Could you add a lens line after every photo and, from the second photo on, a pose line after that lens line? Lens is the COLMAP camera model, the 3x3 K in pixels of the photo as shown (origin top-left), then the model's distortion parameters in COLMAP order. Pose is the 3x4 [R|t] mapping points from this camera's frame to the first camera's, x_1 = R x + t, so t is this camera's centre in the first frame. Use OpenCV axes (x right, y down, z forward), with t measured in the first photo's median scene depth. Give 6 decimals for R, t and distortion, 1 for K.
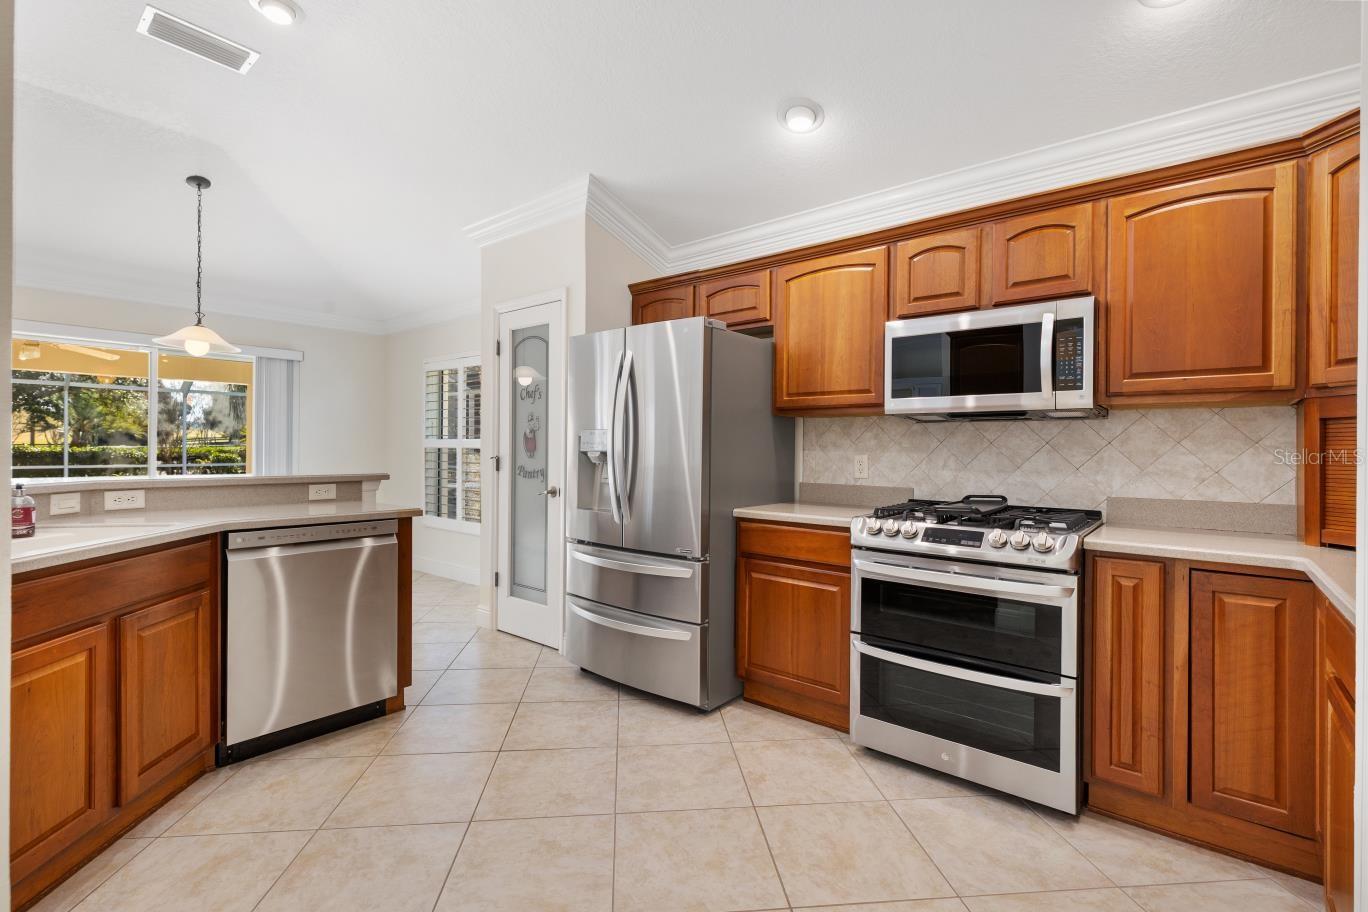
lens RADIAL K [[625.8, 0, 687.6], [0, 625.8, 449.8], [0, 0, 1]] dist [0.008349, 0.000129]
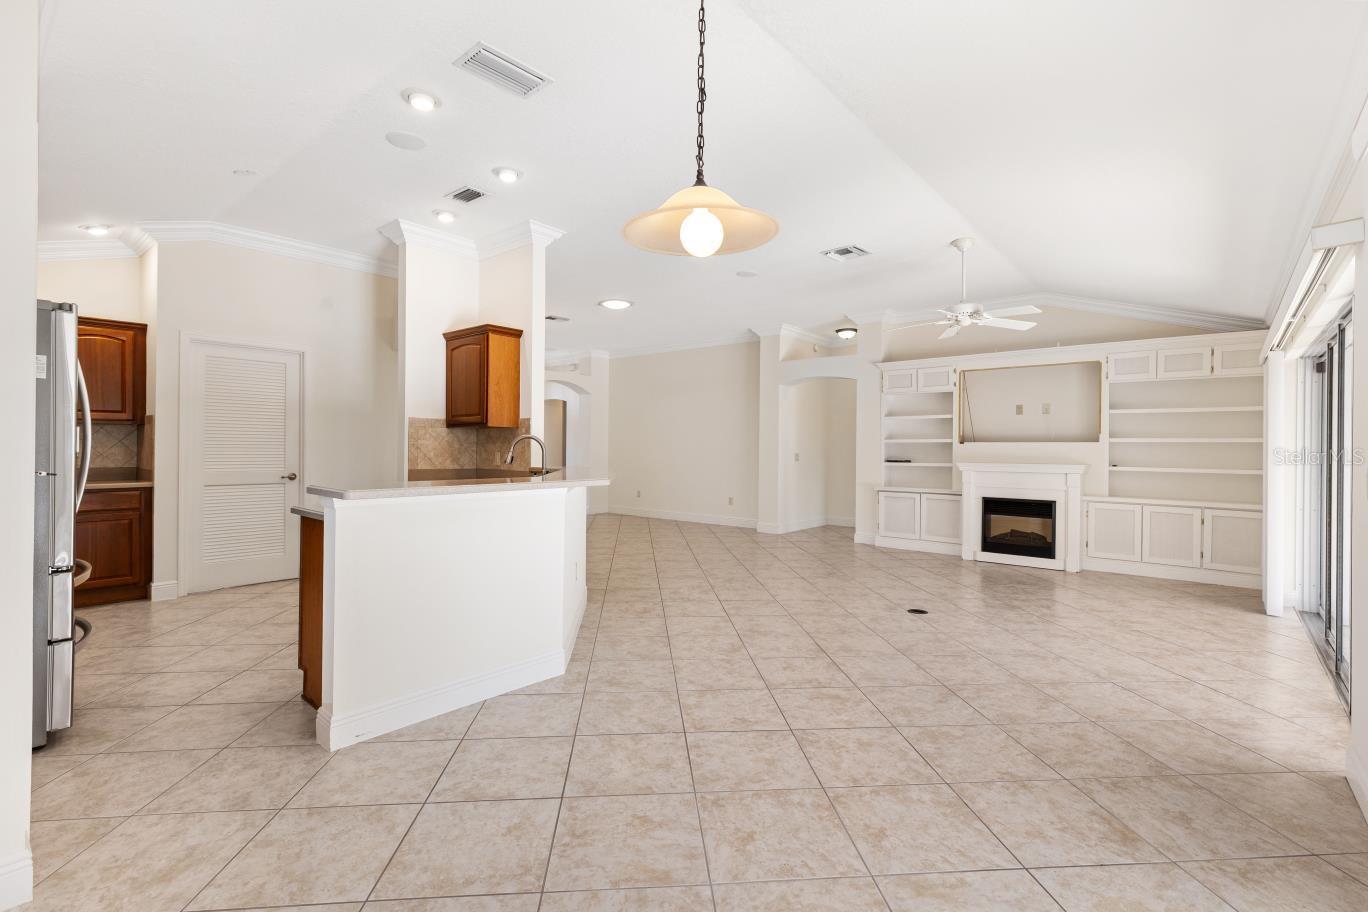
lens RADIAL K [[625.8, 0, 687.6], [0, 625.8, 449.8], [0, 0, 1]] dist [0.008349, 0.000129]
pose [[-0.999808, -0.015095, 0.012510, -1.380719], [-0.015066, 0.999884, 0.002339, -0.020368], [-0.012544, 0.002150, -0.999919, 2.559116]]
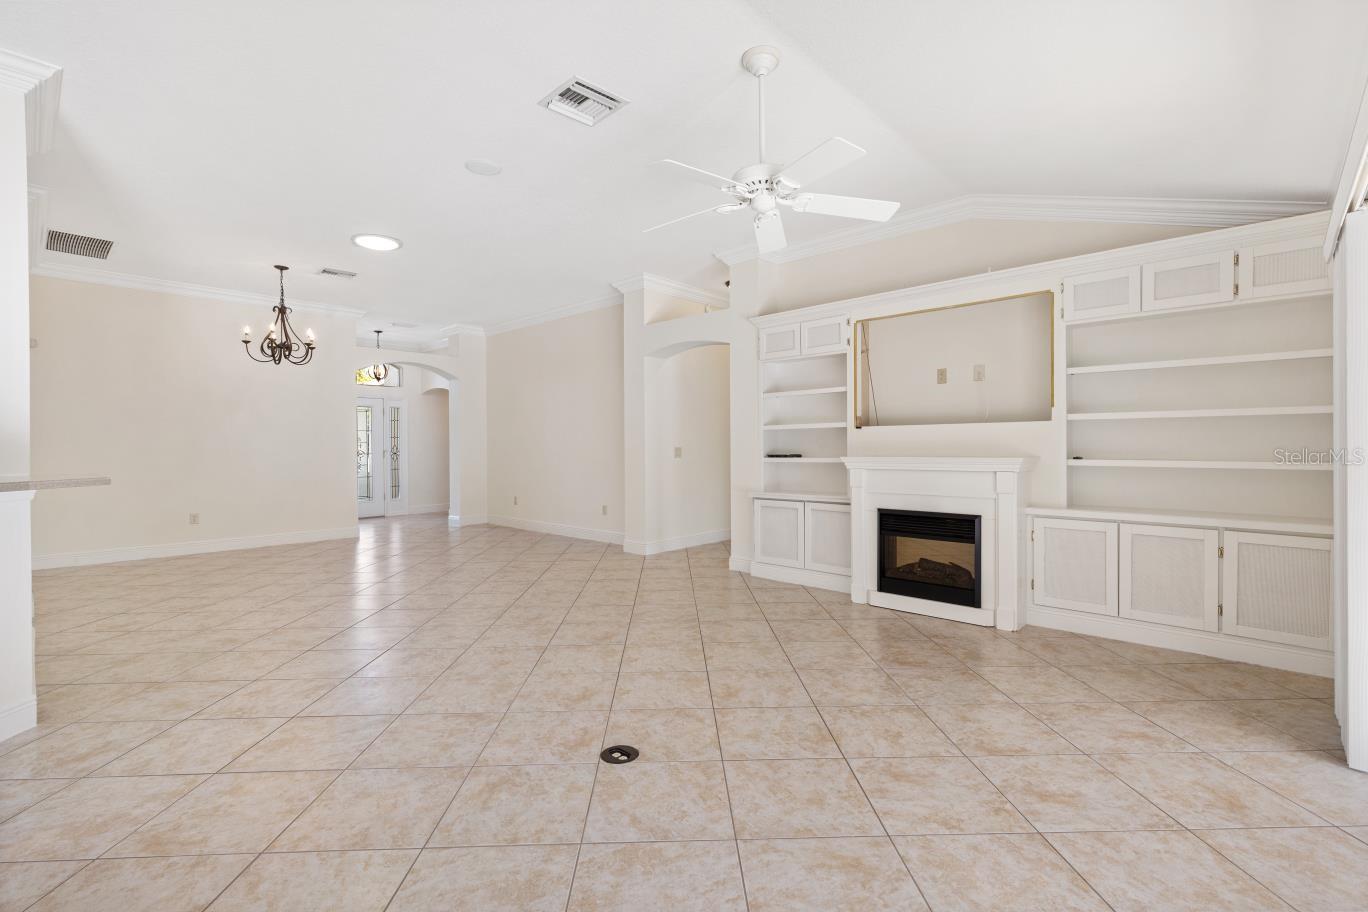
lens RADIAL K [[614.4, 0, 687.4], [0, 614.4, 450.4], [0, 0, 1]] dist [0.007155, -0.000424]
pose [[-0.997693, 0.000616, 0.067886, -2.313953], [0.001222, 0.999960, 0.008889, -0.008353], [-0.067878, 0.008951, -0.997653, 1.482907]]
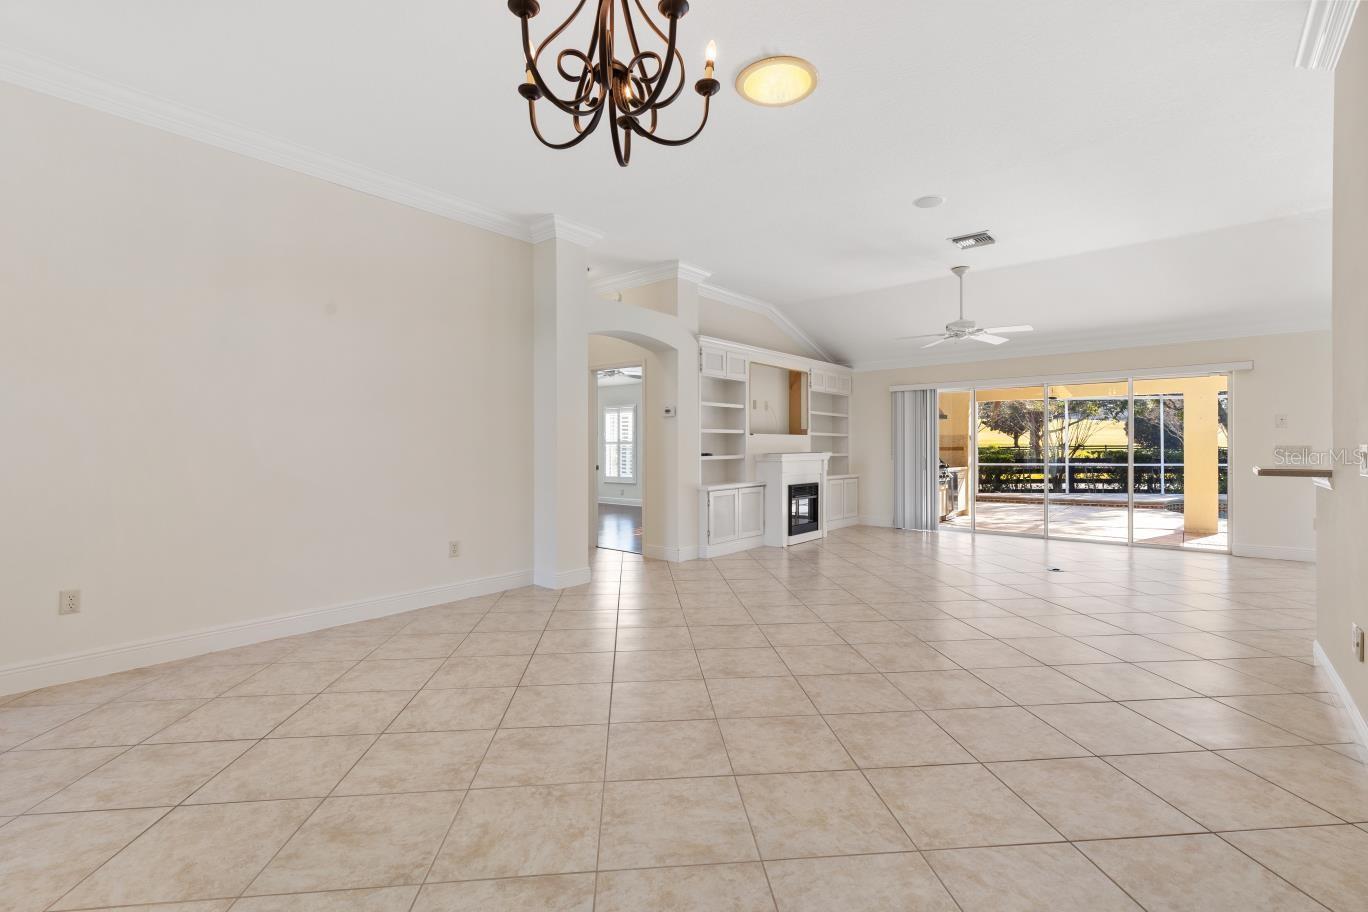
lens RADIAL K [[614.4, 0, 687.4], [0, 614.4, 450.4], [0, 0, 1]] dist [0.007155, -0.000424]
pose [[-0.008074, -0.002747, -0.999964, 0.434101], [-0.000045, 0.999996, -0.002747, 0.023964], [0.999967, 0.000023, -0.008074, -1.037893]]
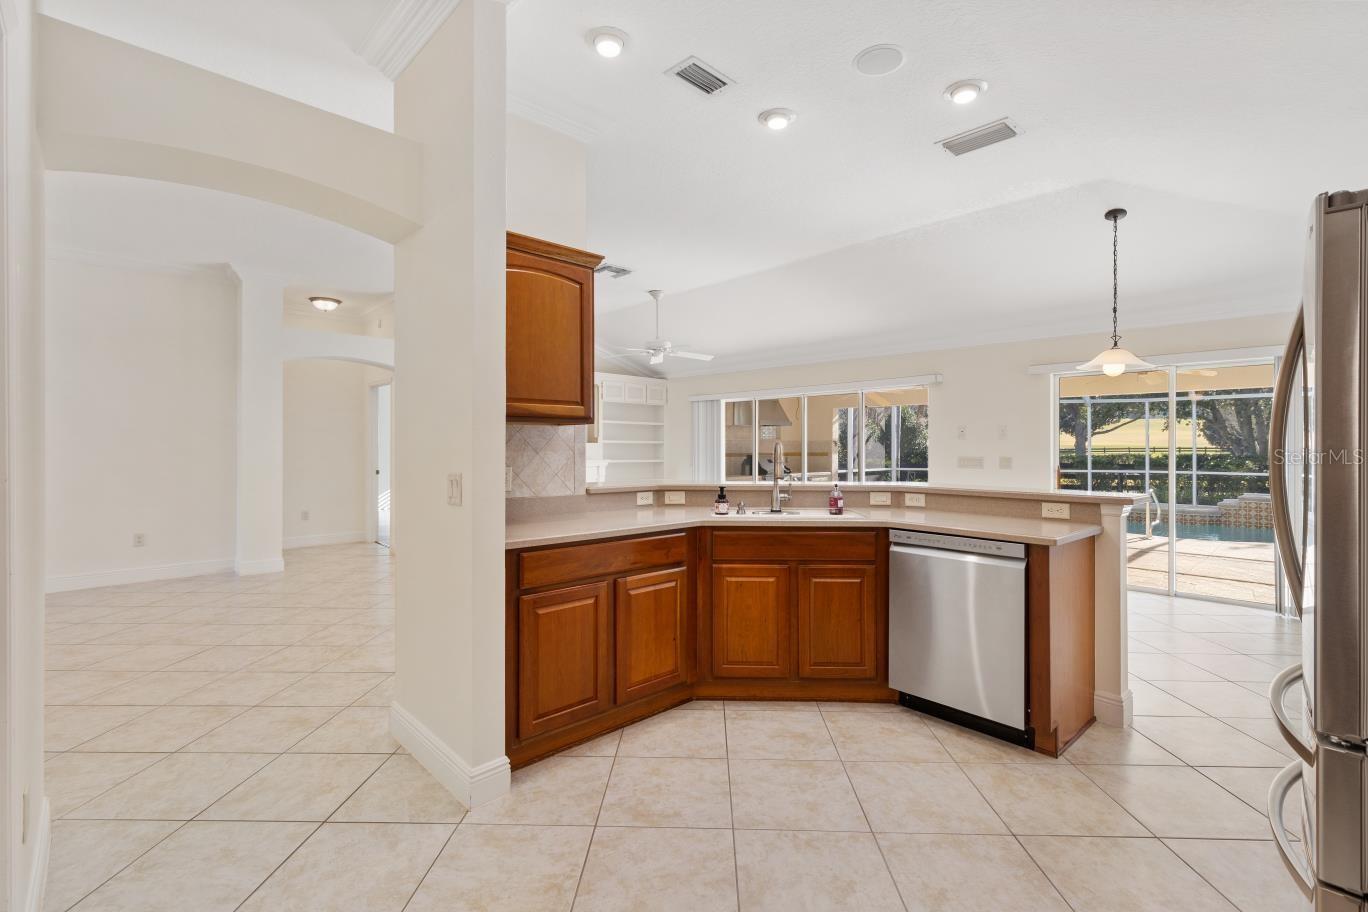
lens RADIAL K [[614.4, 0, 687.4], [0, 614.4, 450.4], [0, 0, 1]] dist [0.007155, -0.000424]
pose [[-0.122830, -0.000131, -0.992428, 0.622116], [-0.006326, 0.999980, 0.000651, -0.034729], [0.992408, 0.006358, -0.122828, 0.721095]]
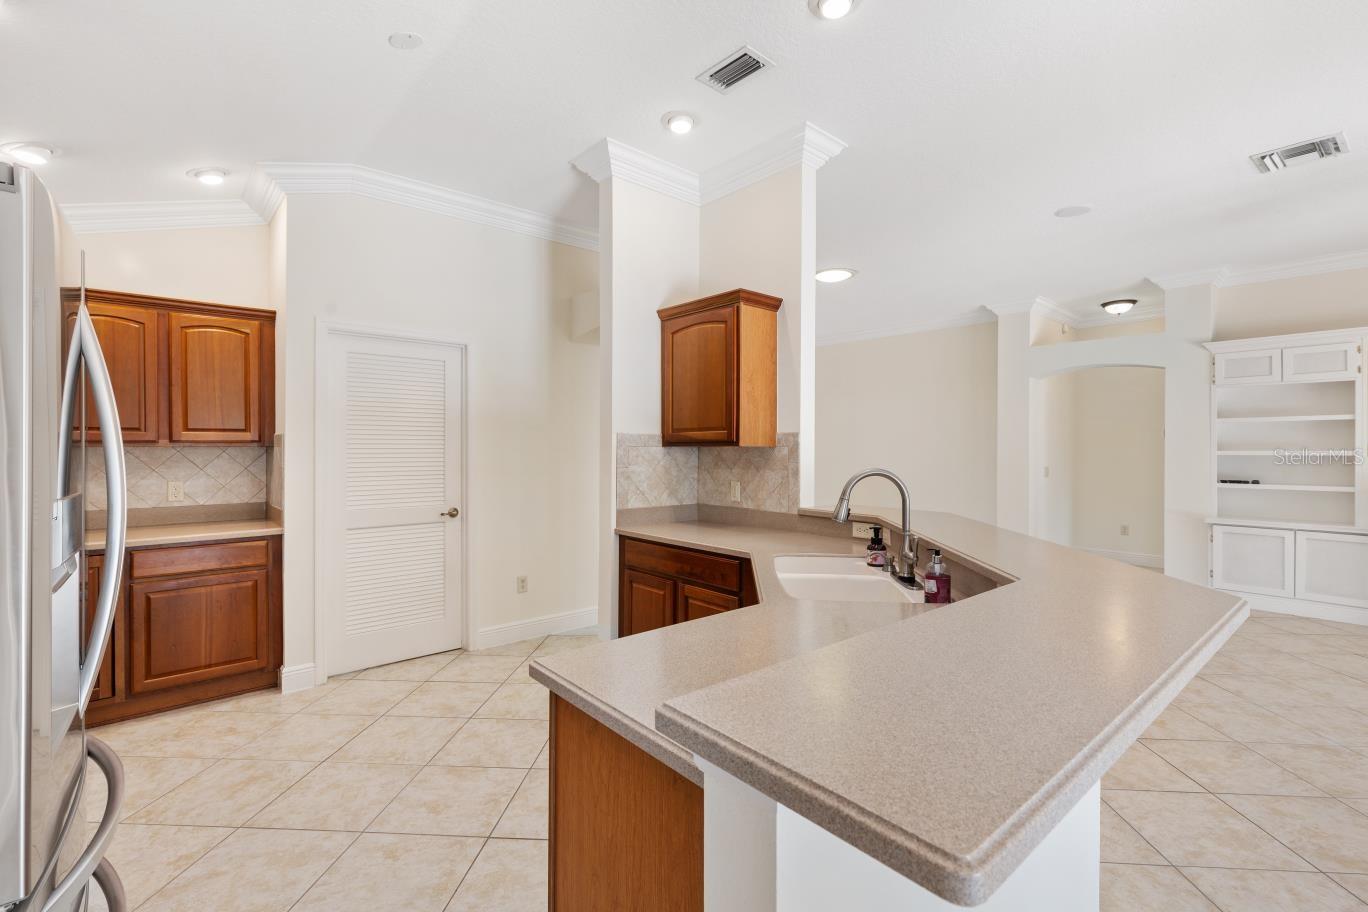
lens RADIAL K [[614.4, 0, 687.4], [0, 614.4, 450.4], [0, 0, 1]] dist [0.007155, -0.000424]
pose [[-0.987258, -0.009924, 0.158816, -0.753485], [-0.008867, 0.999934, 0.007361, -0.087582], [-0.158879, 0.005859, -0.987281, 1.772113]]
